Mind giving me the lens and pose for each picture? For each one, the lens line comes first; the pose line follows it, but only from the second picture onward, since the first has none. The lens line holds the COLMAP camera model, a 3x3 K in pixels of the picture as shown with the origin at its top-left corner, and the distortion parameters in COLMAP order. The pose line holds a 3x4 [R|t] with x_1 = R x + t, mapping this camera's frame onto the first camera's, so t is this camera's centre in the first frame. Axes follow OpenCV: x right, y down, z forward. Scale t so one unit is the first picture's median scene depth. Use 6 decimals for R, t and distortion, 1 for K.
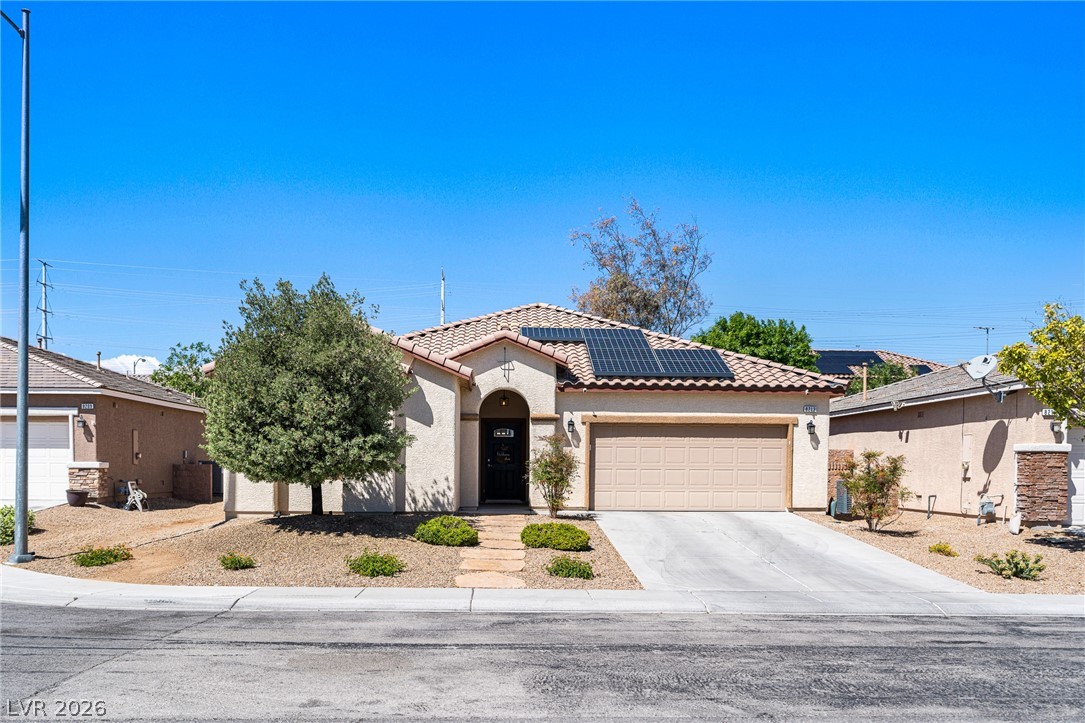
lens RADIAL K [[987.6, 0, 542.2], [0, 987.6, 367.8], [0, 0, 1]] dist [-0.004955, 0.003892]
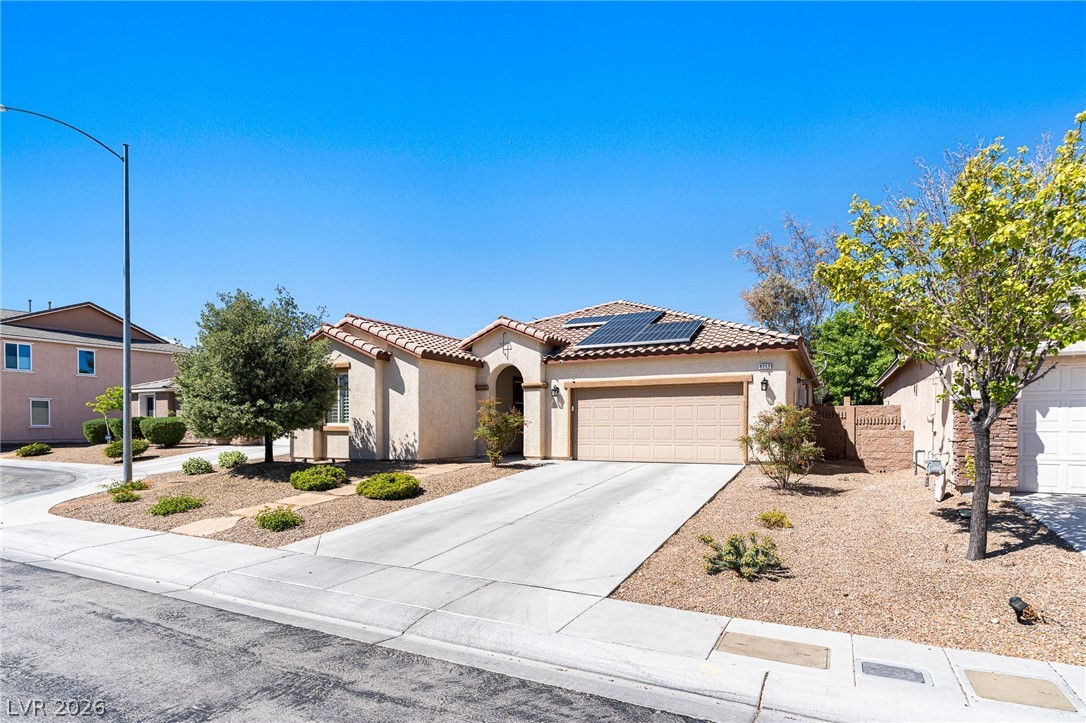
lens RADIAL K [[575.4, 0, 540.1], [0, 575.4, 368.4], [0, 0, 1]] dist [-0.006095, -0.001202]
pose [[0.873978, -0.057162, -0.482592, 0.367012], [0.058003, 0.998229, -0.013194, 0.039280], [0.482492, -0.016461, 0.875746, 0.365054]]
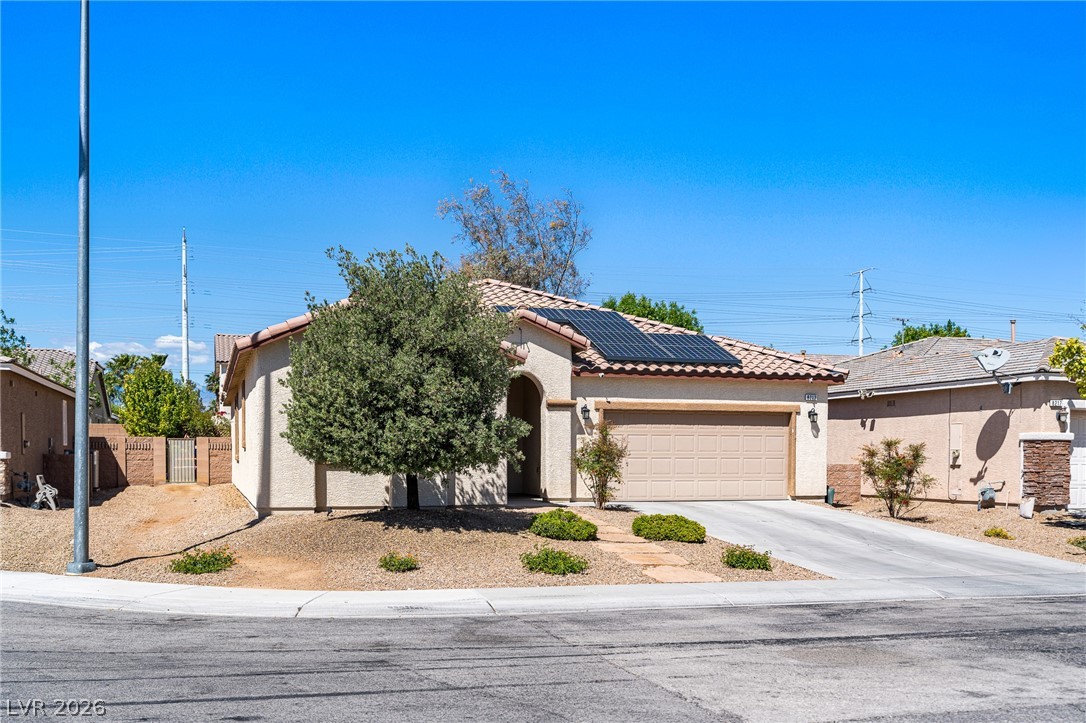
lens RADIAL K [[1067.4, 0, 543.6], [0, 1067.4, 353.4], [0, 0, 1]] dist [0.006602, 0.000000]
pose [[0.969645, 0.020194, 0.243682, -0.264315], [-0.021520, 0.999765, 0.002779, 0.000127], [-0.243569, -0.007938, 0.969851, 0.015857]]
